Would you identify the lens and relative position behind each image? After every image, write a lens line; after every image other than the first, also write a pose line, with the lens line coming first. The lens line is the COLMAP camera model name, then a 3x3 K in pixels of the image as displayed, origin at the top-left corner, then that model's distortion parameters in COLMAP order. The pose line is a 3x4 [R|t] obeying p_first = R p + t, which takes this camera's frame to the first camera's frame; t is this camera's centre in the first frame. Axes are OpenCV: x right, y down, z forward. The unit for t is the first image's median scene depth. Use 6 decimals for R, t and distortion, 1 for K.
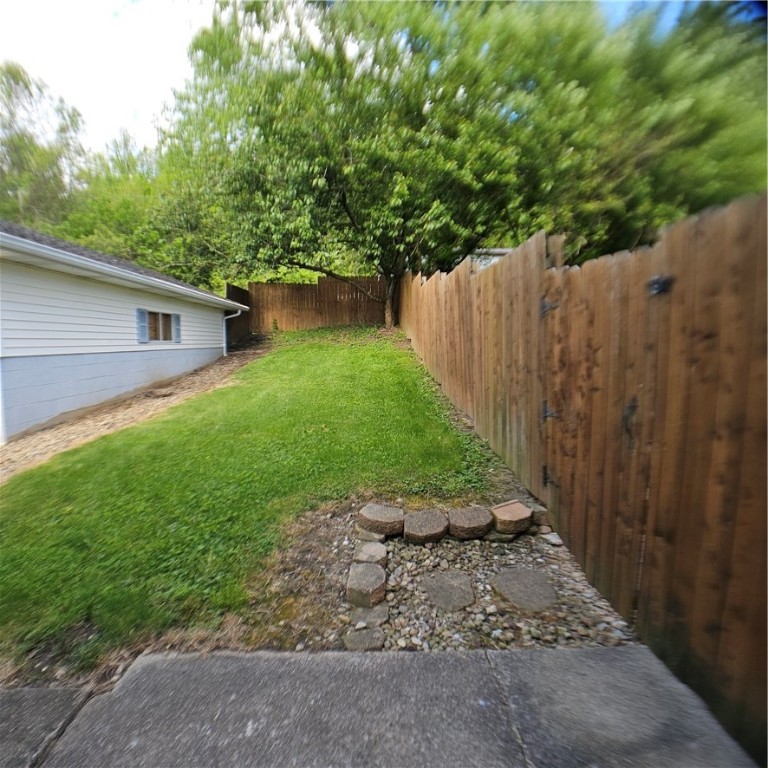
lens RADIAL K [[468.3, 0, 388.8], [0, 468.3, 384.9], [0, 0, 1]] dist [-0.078396, 0.007406]
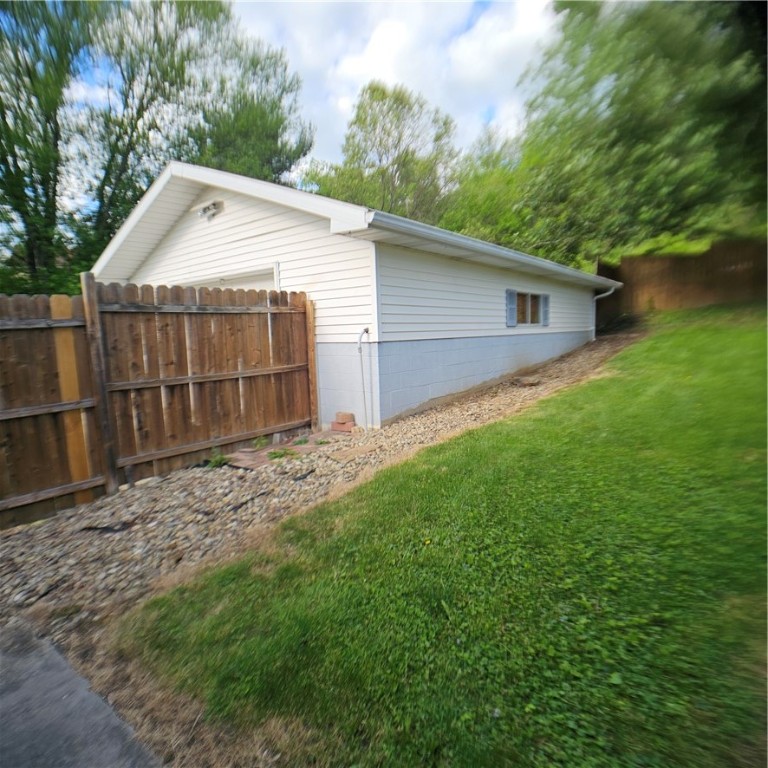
lens RADIAL K [[468.3, 0, 385.6], [0, 468.3, 386.3], [0, 0, 1]] dist [-0.078396, 0.007406]
pose [[0.741344, 0.060879, -0.668358, -0.080720], [-0.036188, 0.998055, 0.050770, -0.008530], [0.670149, -0.013451, 0.742105, 0.116840]]
